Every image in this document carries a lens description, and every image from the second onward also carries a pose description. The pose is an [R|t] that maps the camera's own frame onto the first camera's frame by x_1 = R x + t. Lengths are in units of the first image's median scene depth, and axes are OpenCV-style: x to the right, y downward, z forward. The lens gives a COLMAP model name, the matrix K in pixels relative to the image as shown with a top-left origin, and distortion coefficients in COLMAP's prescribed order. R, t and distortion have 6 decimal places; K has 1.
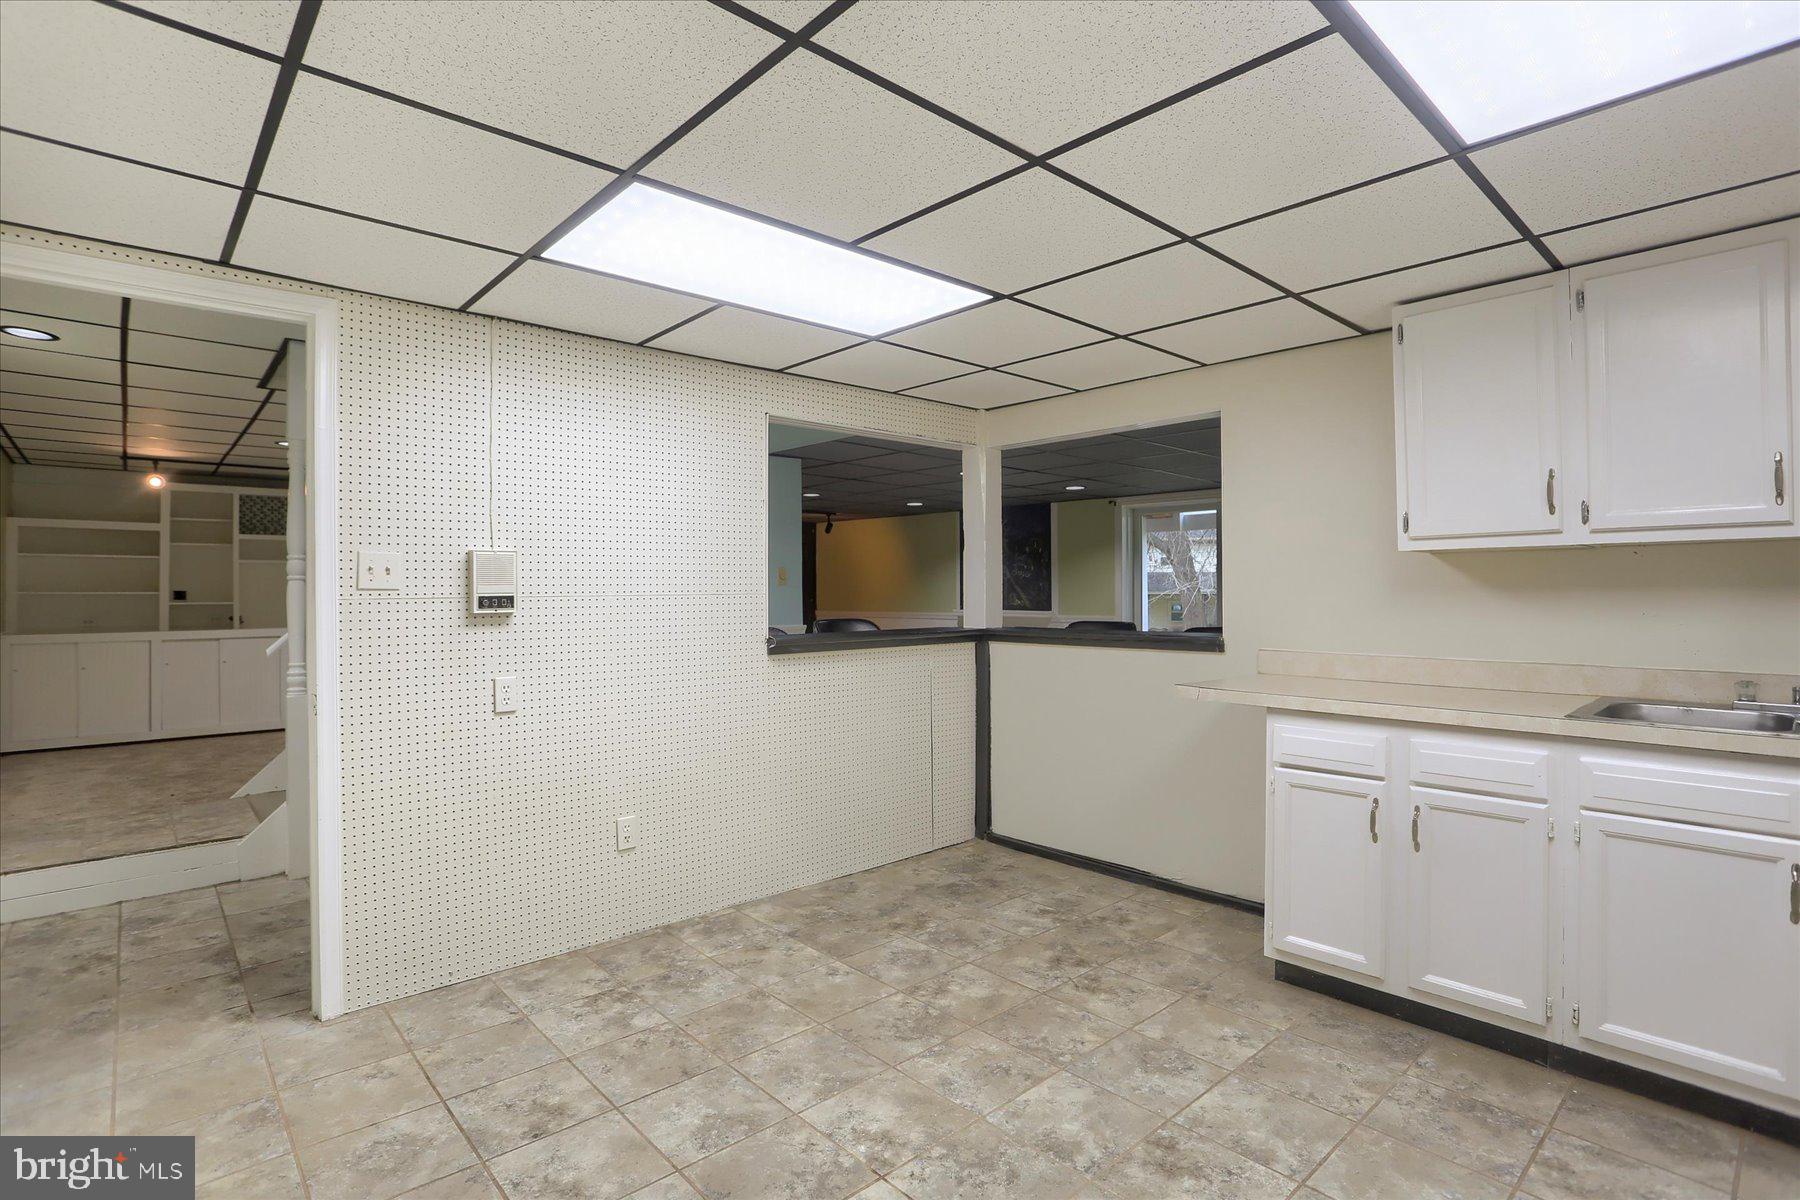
lens RADIAL K [[852.2, 0, 903.8], [0, 852.2, 576.6], [0, 0, 1]] dist [-0.042668, 0.013807]
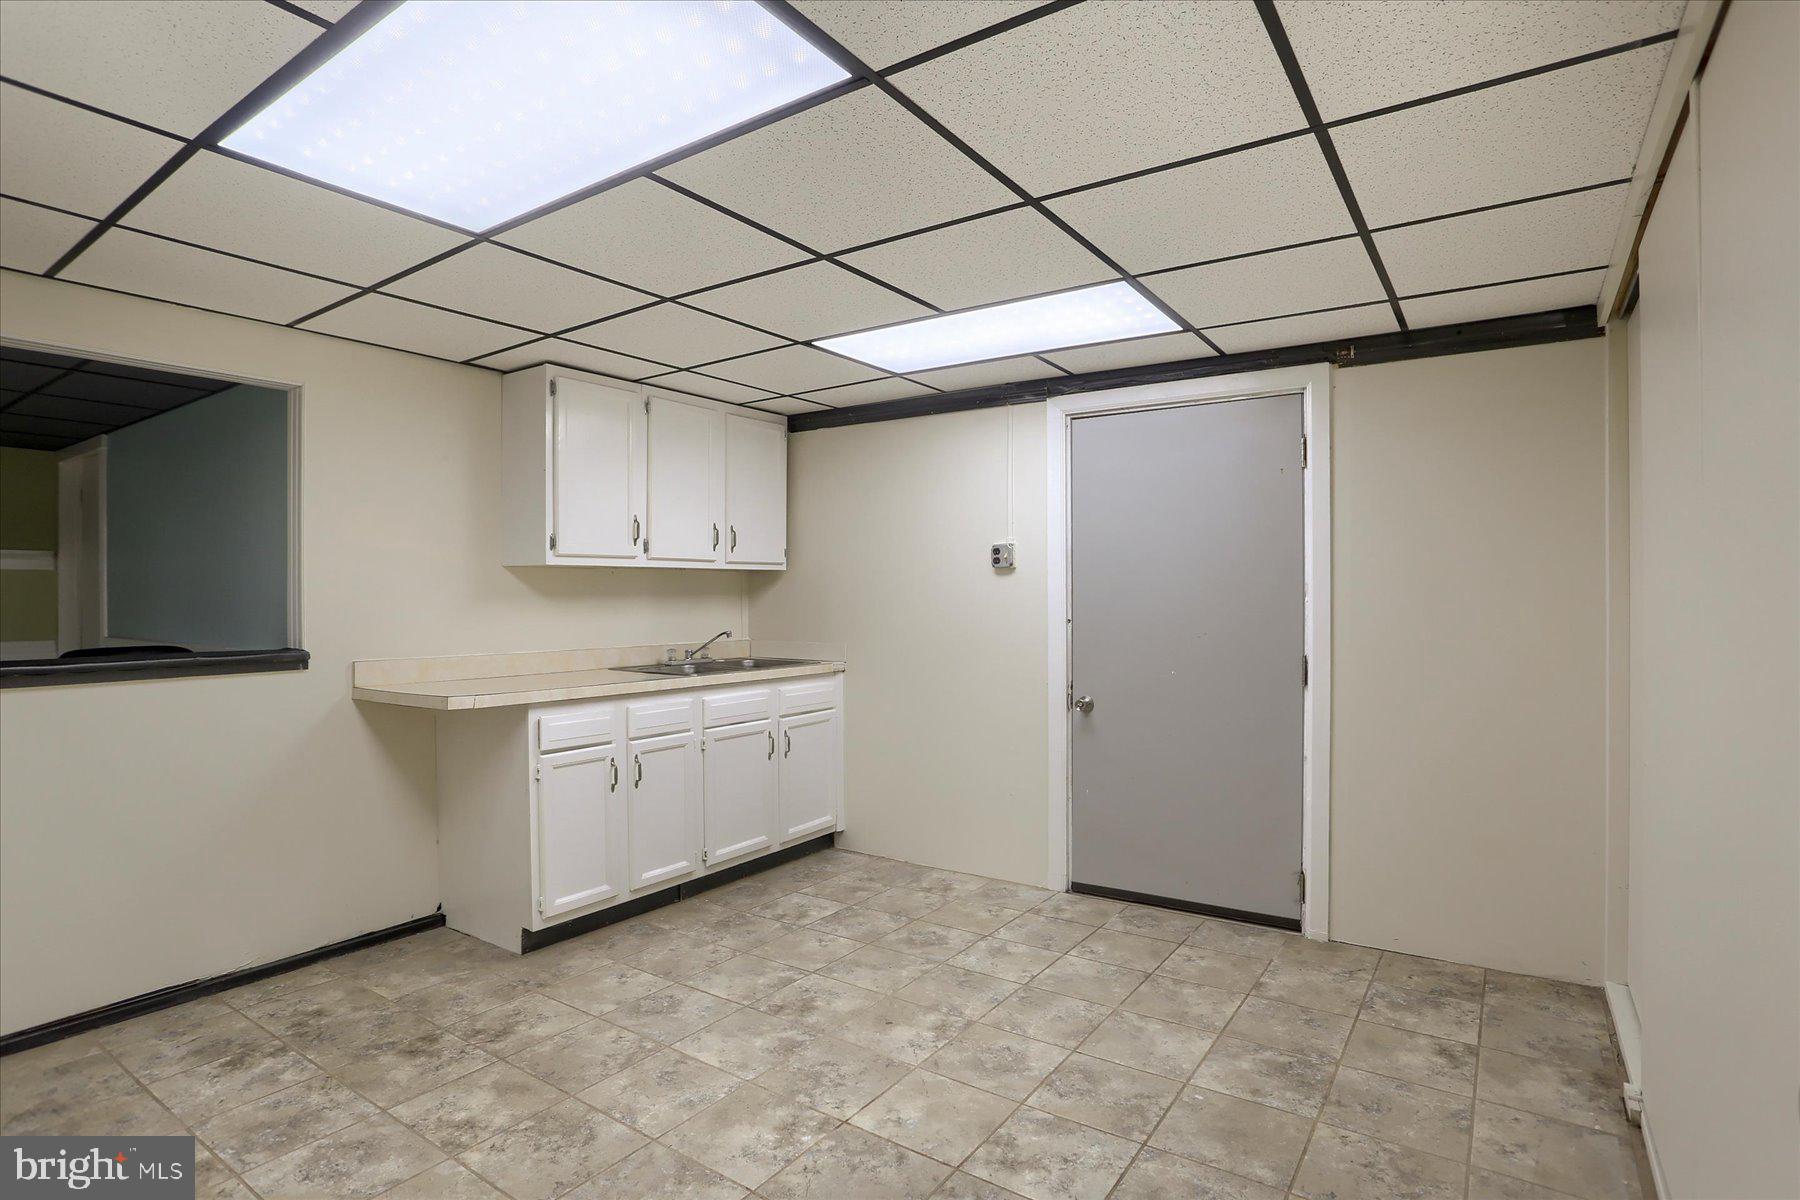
lens RADIAL K [[876.4, 0, 898.3], [0, 876.4, 585.9], [0, 0, 1]] dist [-0.076858, 0.030806]
pose [[-0.190353, 0.021206, 0.981487, -0.811861], [-0.011260, 0.999654, -0.023782, 0.027493], [-0.981651, -0.015578, -0.190048, 0.810690]]
